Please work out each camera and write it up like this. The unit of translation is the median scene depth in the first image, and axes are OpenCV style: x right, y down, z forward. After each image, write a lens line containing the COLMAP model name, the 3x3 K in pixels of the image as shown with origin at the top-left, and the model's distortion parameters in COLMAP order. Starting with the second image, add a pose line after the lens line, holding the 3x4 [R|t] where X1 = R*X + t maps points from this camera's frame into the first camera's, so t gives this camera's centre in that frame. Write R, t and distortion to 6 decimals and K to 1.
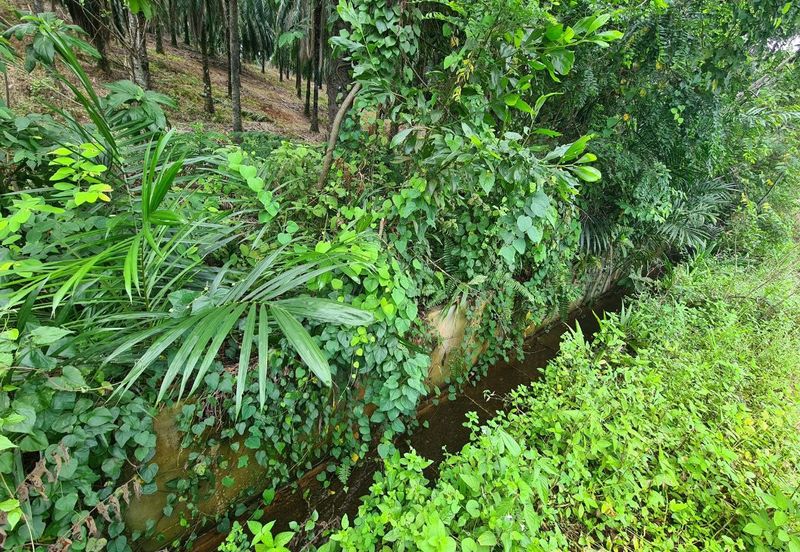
lens RADIAL K [[324.3, 0, 398.1], [0, 324.3, 274.8], [0, 0, 1]] dist [-0.004073, 0.000109]
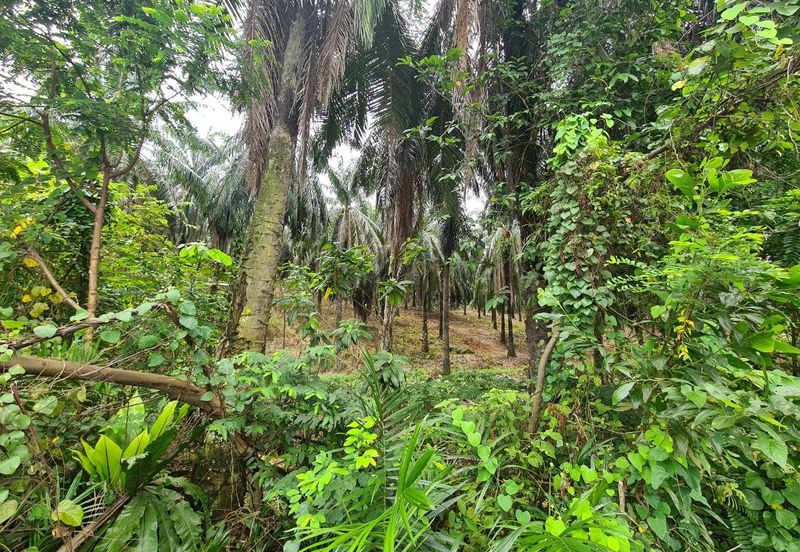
lens RADIAL K [[324.3, 0, 398.1], [0, 324.3, 274.8], [0, 0, 1]] dist [-0.004073, 0.000109]
pose [[0.846669, -0.220682, -0.484201, -0.009262], [-0.114016, 0.813578, -0.570168, -0.055705], [0.519762, 0.537950, 0.663670, -0.104868]]
